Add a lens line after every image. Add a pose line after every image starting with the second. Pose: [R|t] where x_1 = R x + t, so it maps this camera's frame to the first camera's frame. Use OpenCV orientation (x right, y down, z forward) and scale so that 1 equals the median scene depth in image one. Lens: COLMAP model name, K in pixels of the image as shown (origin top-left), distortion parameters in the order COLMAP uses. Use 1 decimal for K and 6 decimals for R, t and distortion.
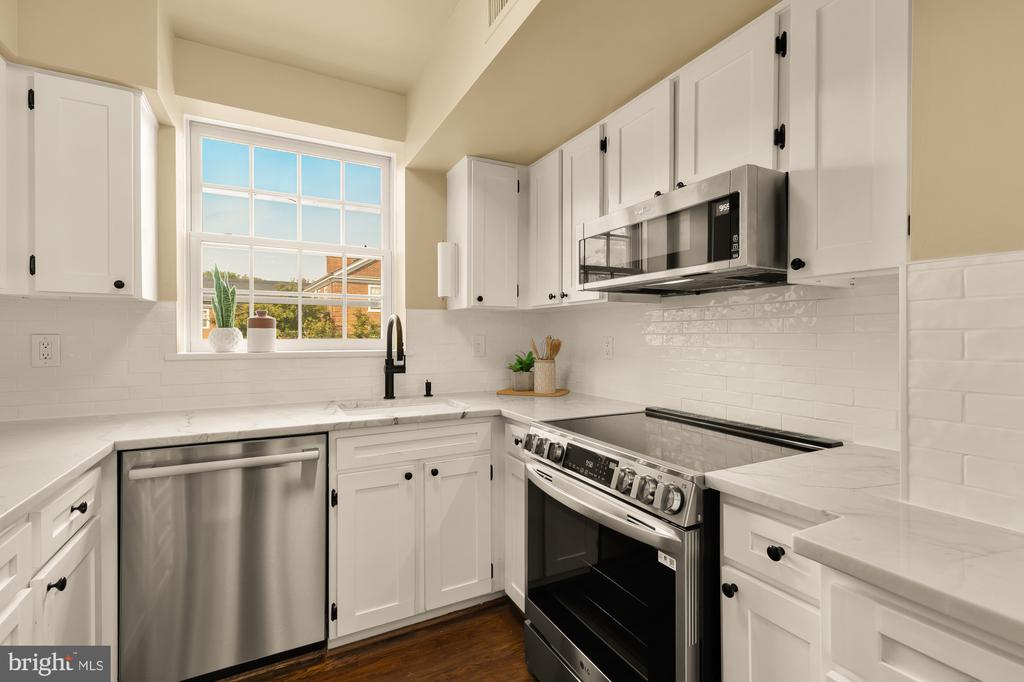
lens RADIAL K [[465.1, 0, 504.2], [0, 465.1, 337.5], [0, 0, 1]] dist [0.011443, -0.001753]
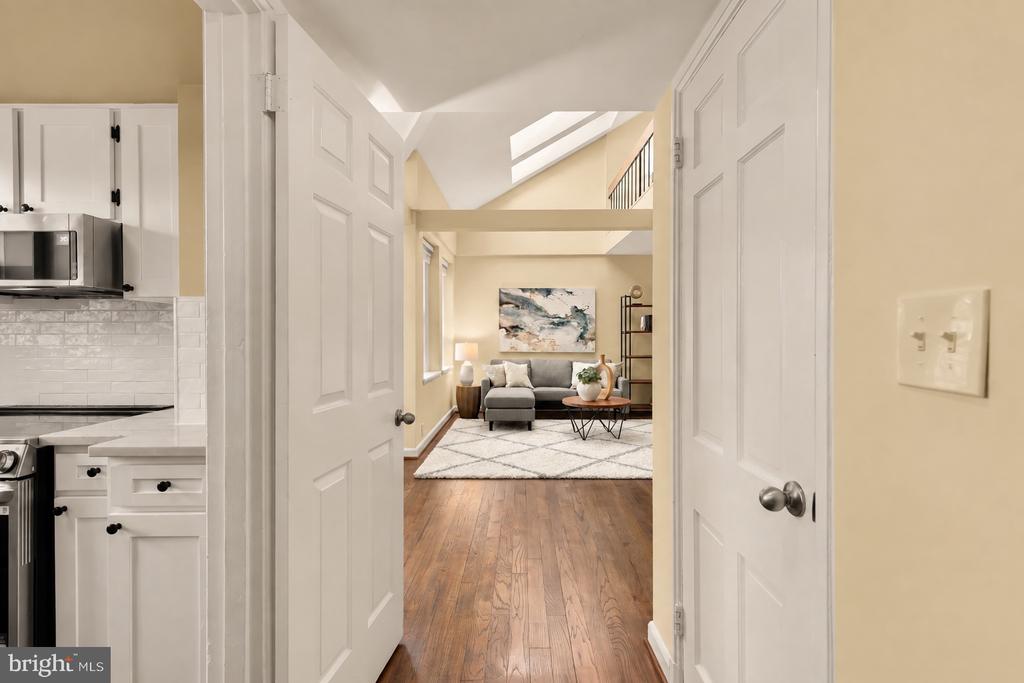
lens RADIAL K [[465.1, 0, 519.7], [0, 465.1, 339.8], [0, 0, 1]] dist [0.011443, -0.001753]
pose [[0.451963, -0.008060, 0.892000, -0.160716], [0.003448, 0.999967, 0.007289, 0.003010], [-0.892030, -0.000219, 0.451976, -0.880602]]
